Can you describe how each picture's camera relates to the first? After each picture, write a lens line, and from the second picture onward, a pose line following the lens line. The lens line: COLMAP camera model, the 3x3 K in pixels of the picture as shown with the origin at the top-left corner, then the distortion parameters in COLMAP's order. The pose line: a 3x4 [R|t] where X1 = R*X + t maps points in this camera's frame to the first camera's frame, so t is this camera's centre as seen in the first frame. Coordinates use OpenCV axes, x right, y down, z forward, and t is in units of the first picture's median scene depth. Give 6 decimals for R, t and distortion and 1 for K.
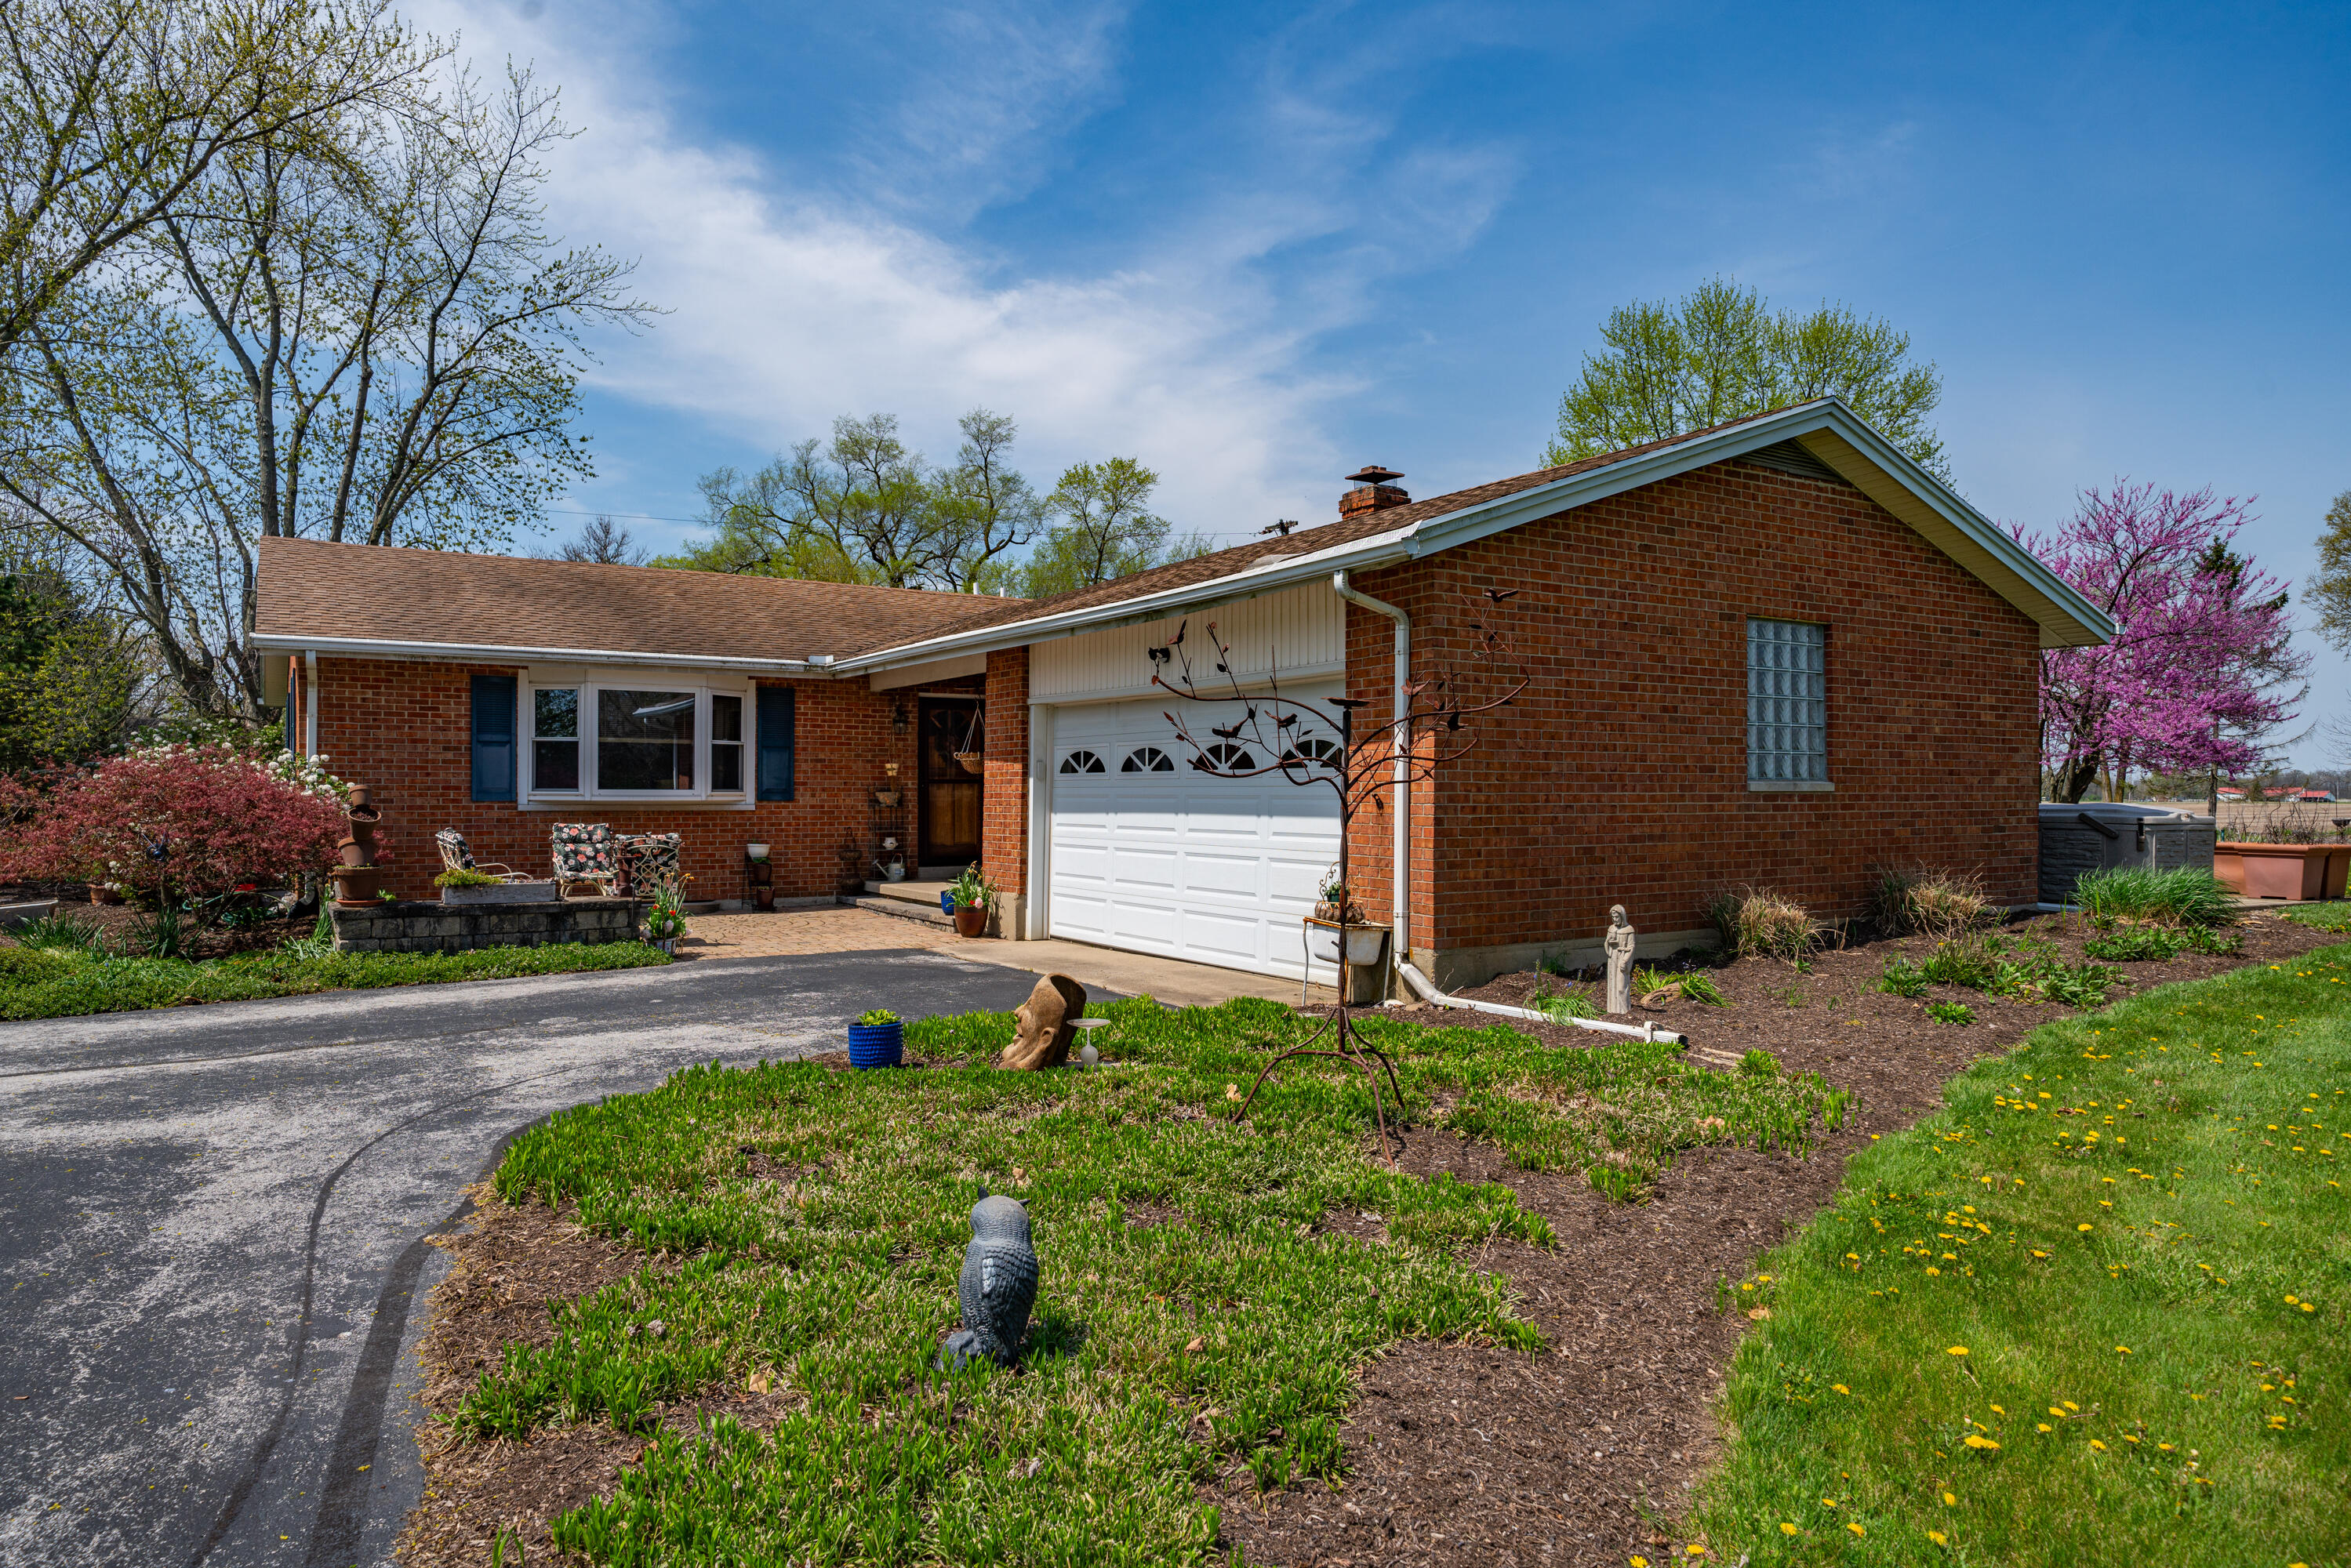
lens RADIAL K [[1468.9, 0, 1175.5], [0, 1468.9, 784.0], [0, 0, 1]] dist [0.003774, 0.000818]
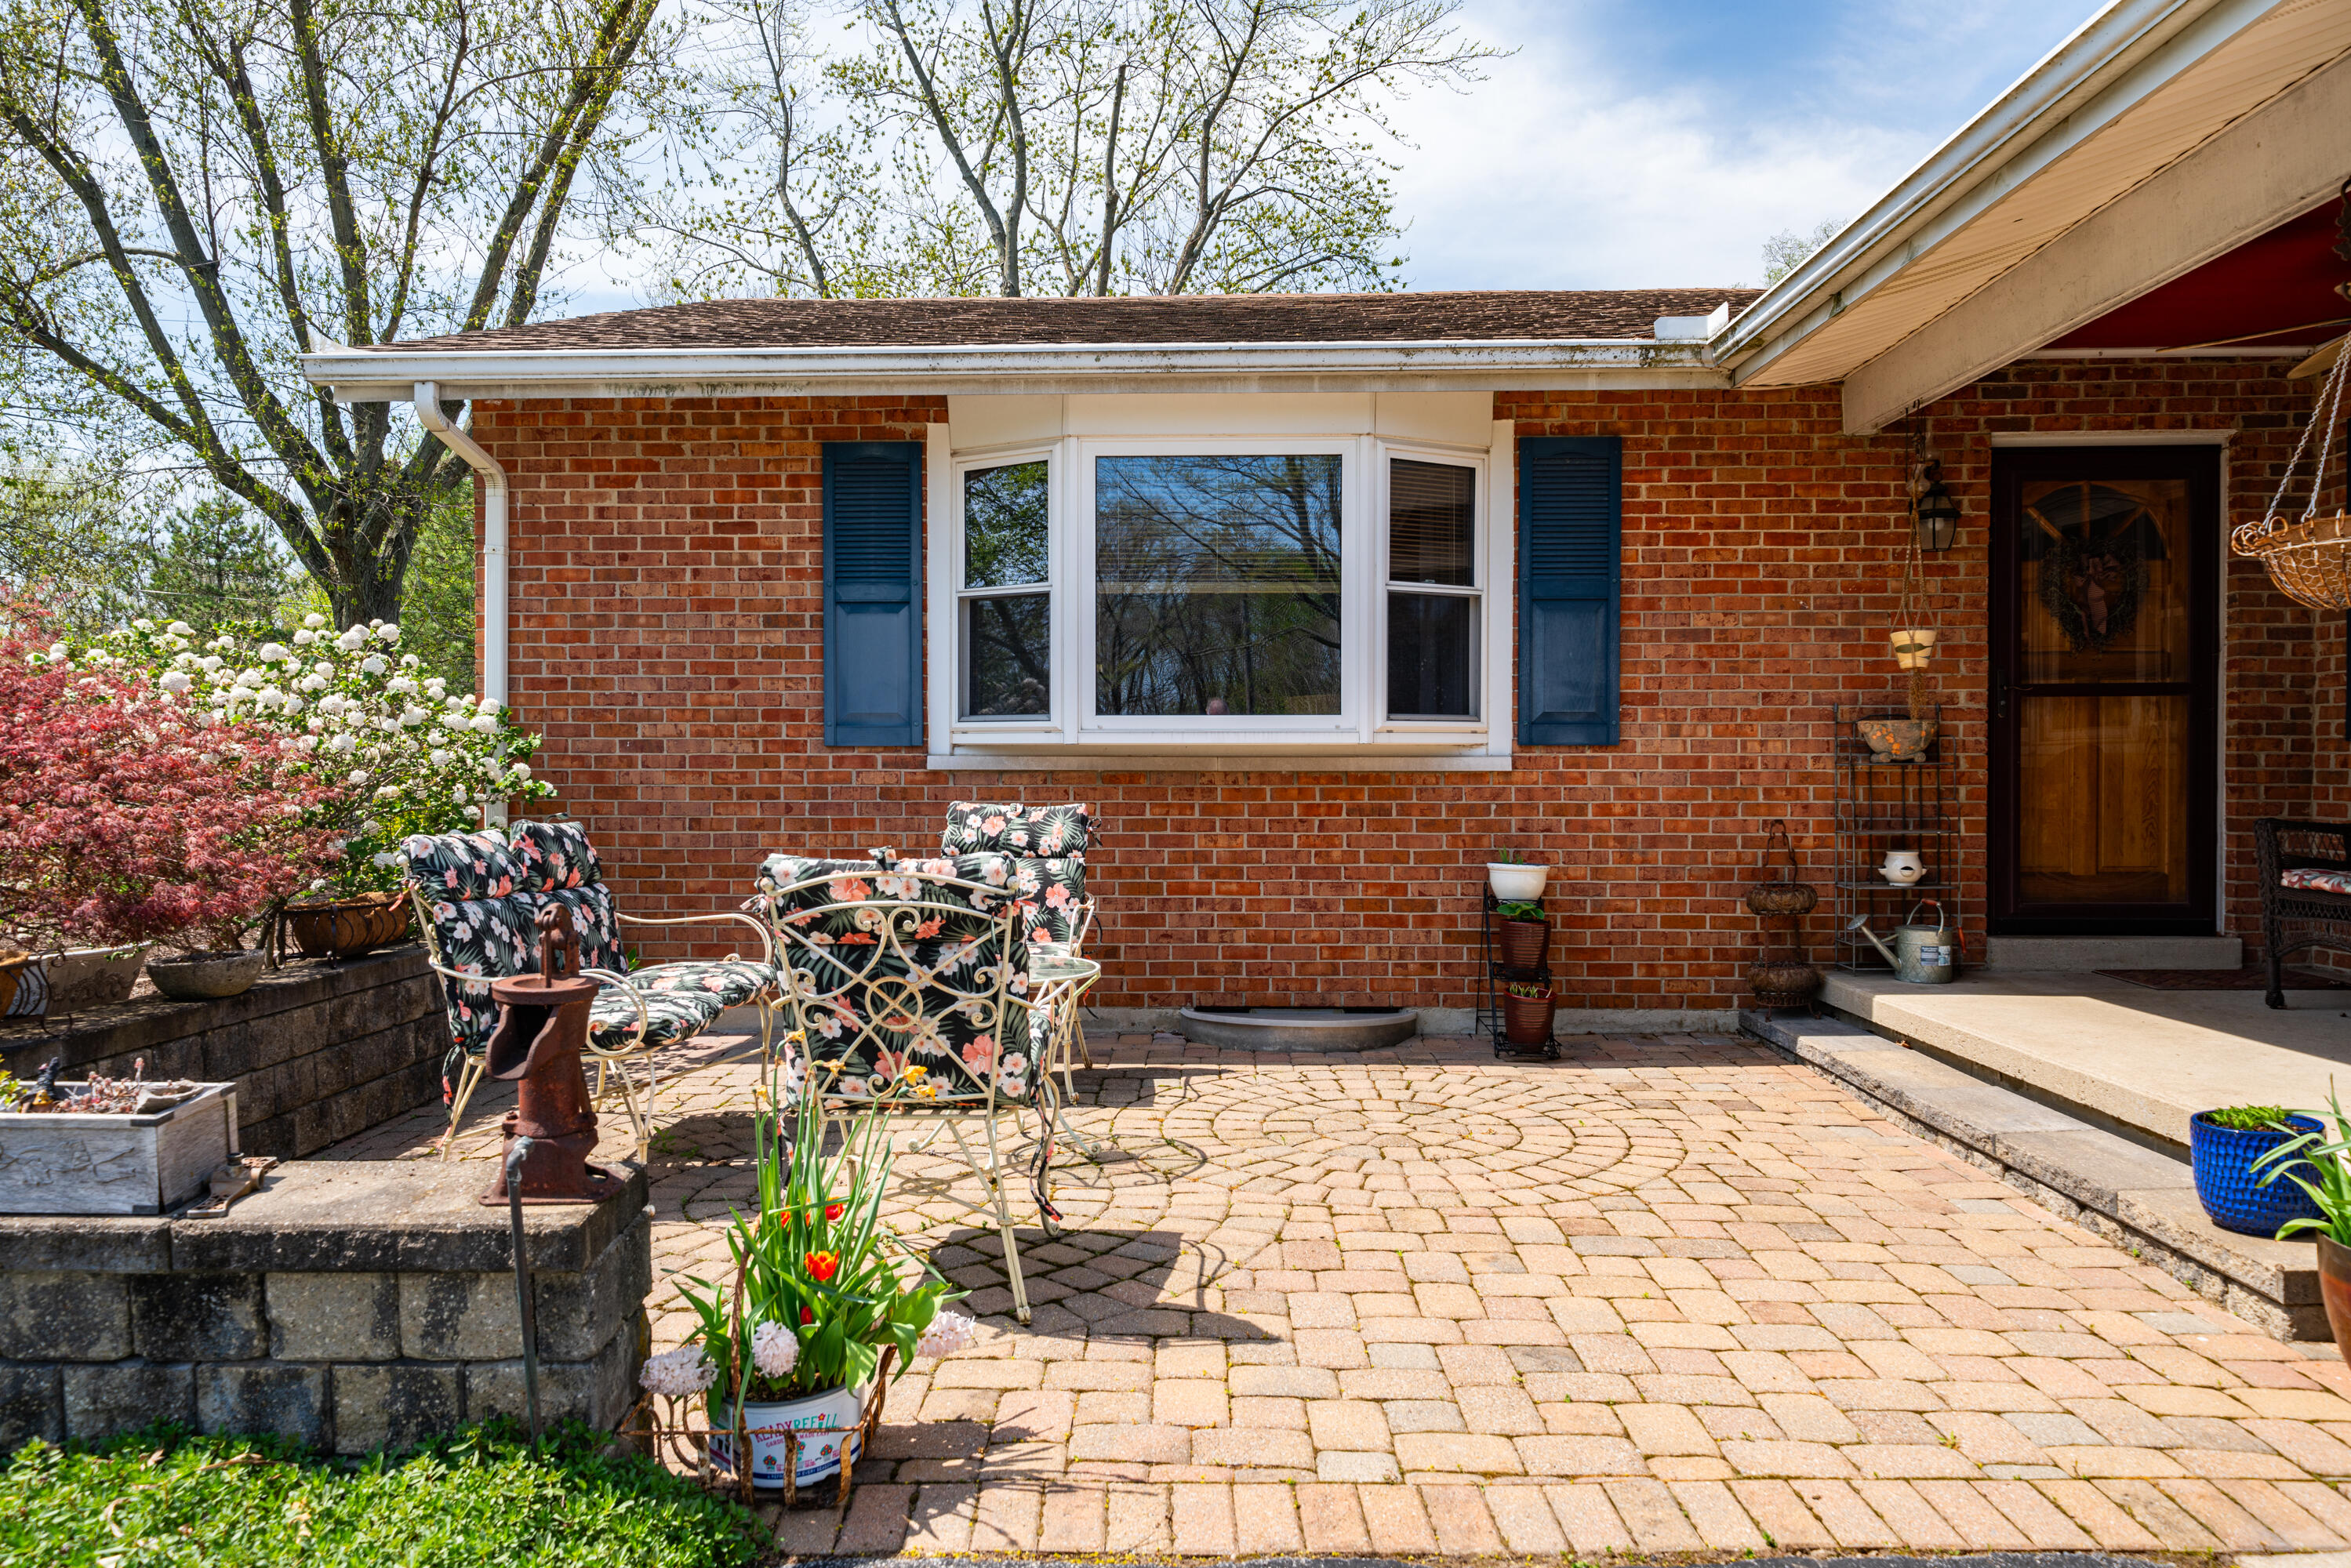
lens RADIAL K [[1550.5, 0, 1175.5], [0, 1550.5, 784.0], [0, 0, 1]] dist [0.004280, 0.002212]
pose [[0.828157, 0.004022, -0.560481, -0.133919], [0.005412, 0.999870, 0.015172, 0.014308], [0.560470, -0.015598, 0.828028, 0.614478]]
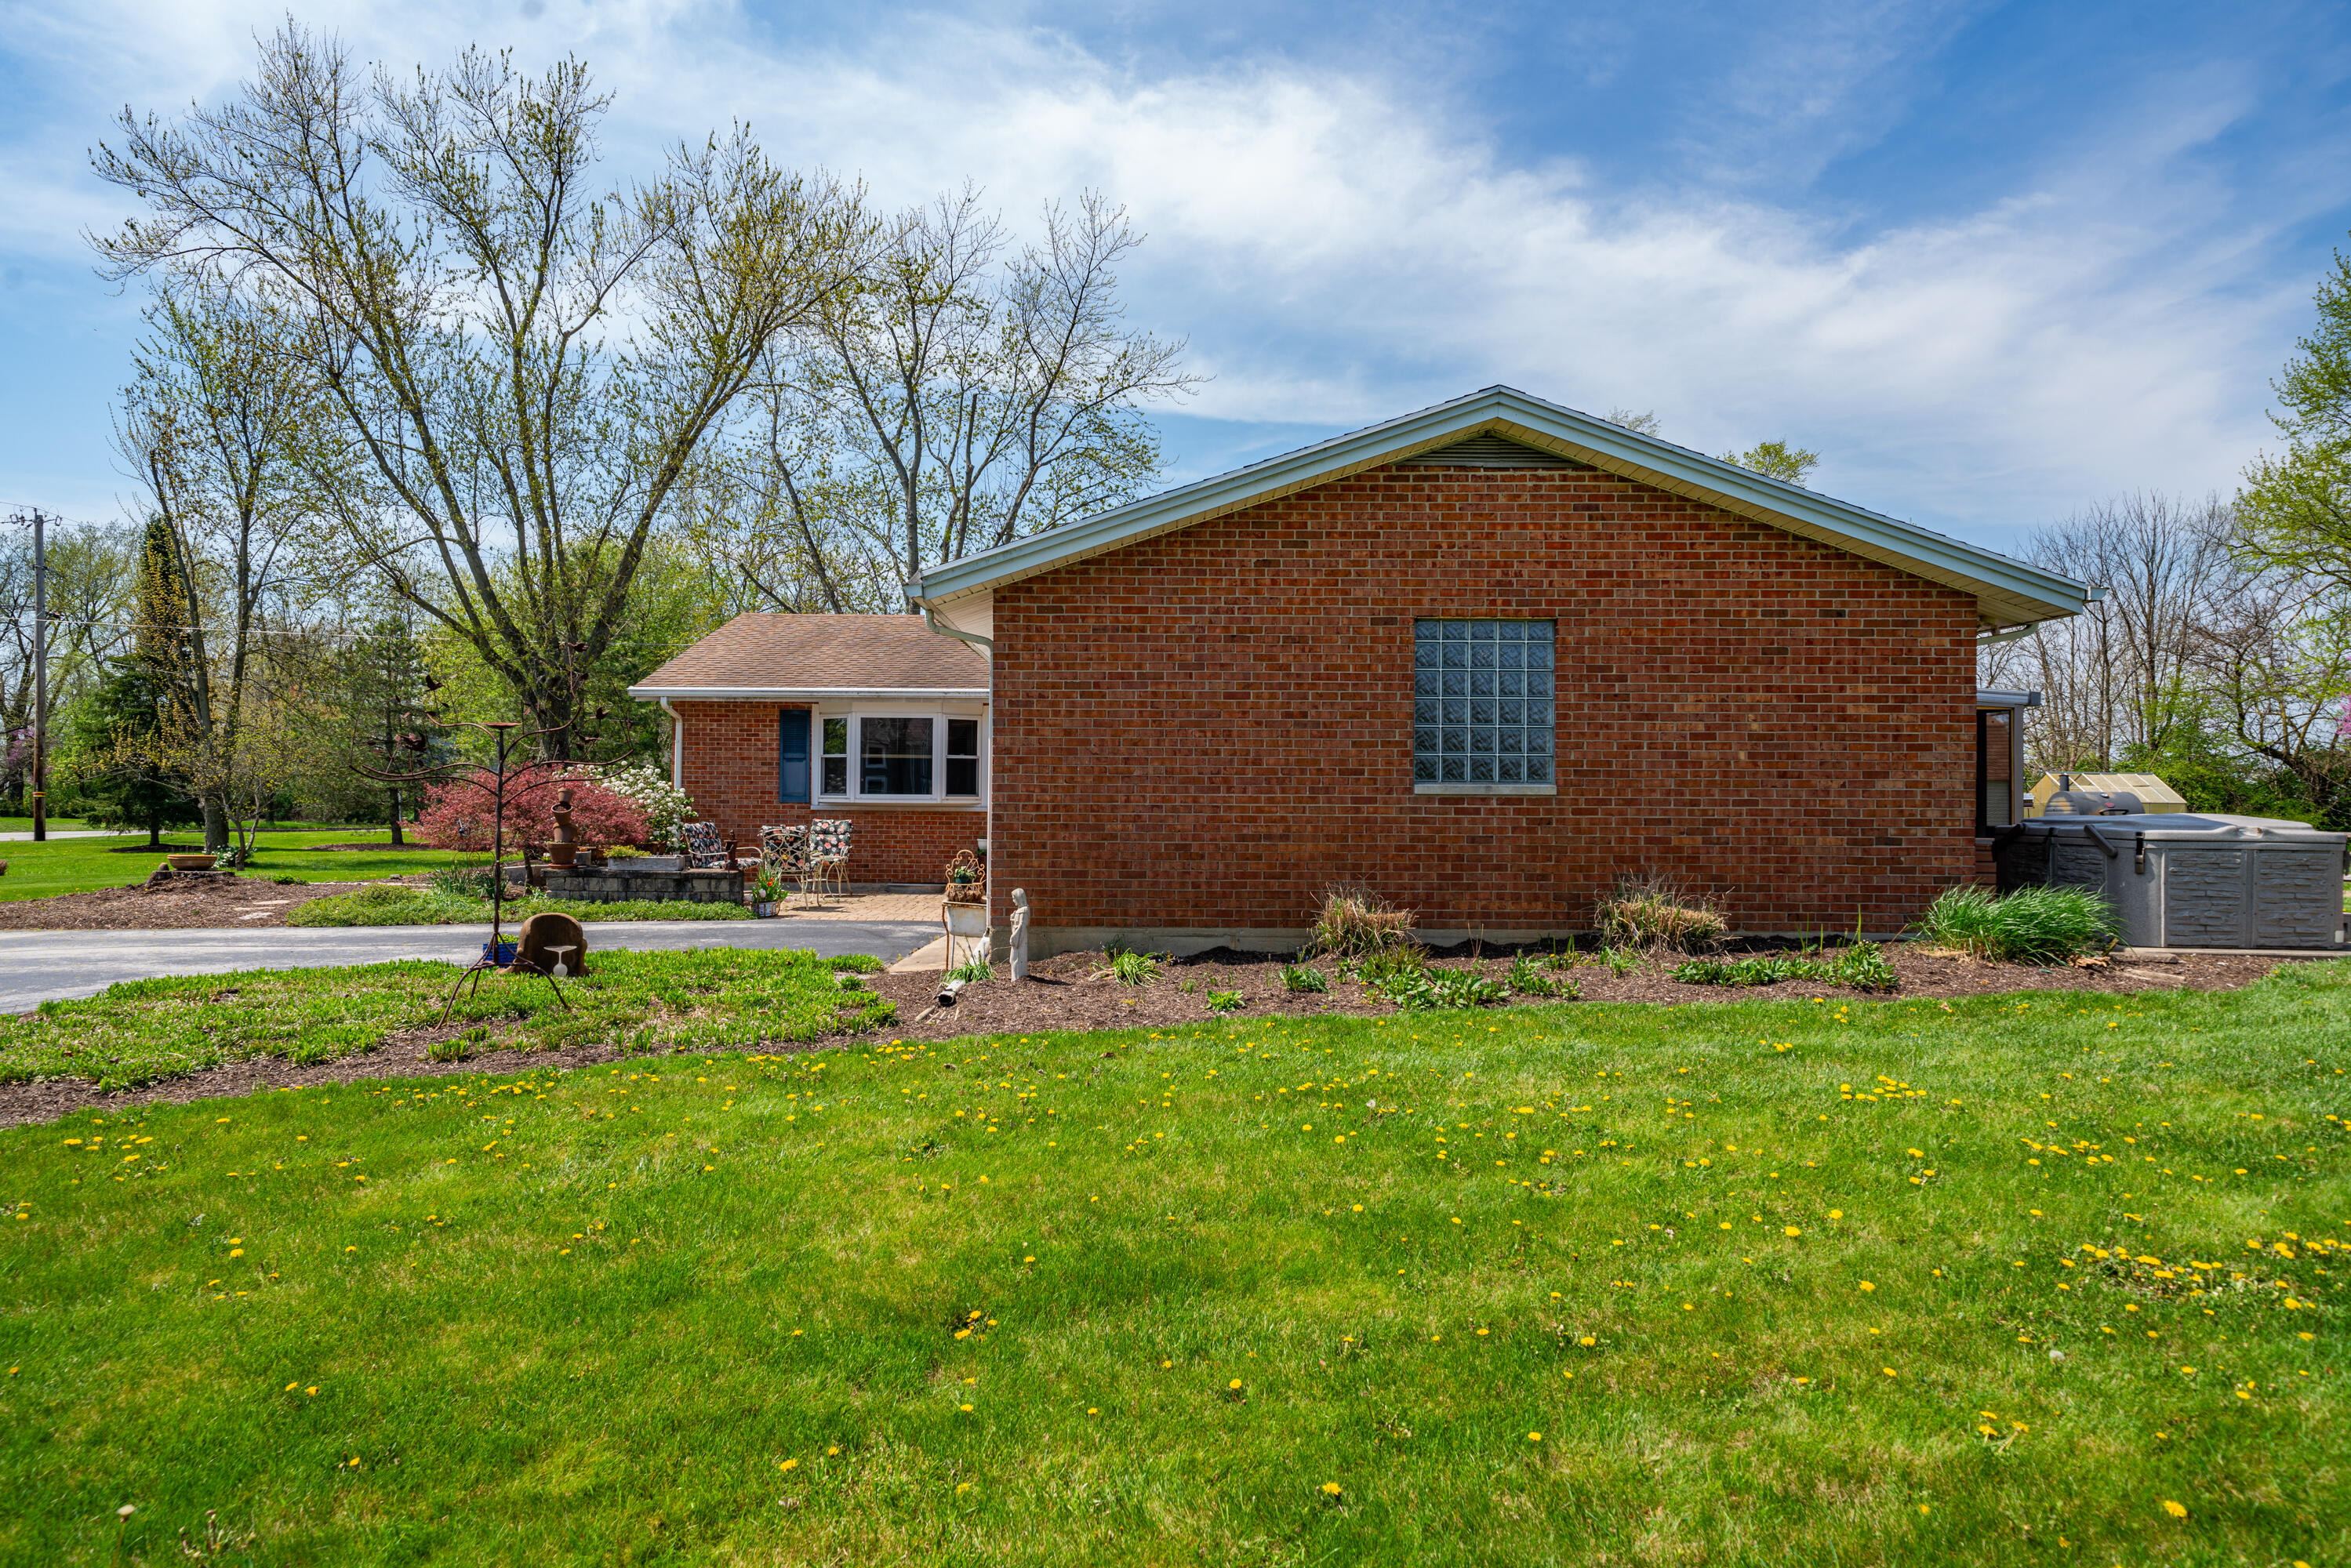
lens RADIAL K [[1500.1, 0, 1177.0], [0, 1500.1, 803.4], [0, 0, 1]] dist [0.004909, 0.001685]
pose [[0.836770, 0.005161, -0.547530, 0.520751], [-0.003189, 0.999985, 0.004553, 0.004588], [0.547545, -0.002064, 0.836774, 0.037166]]
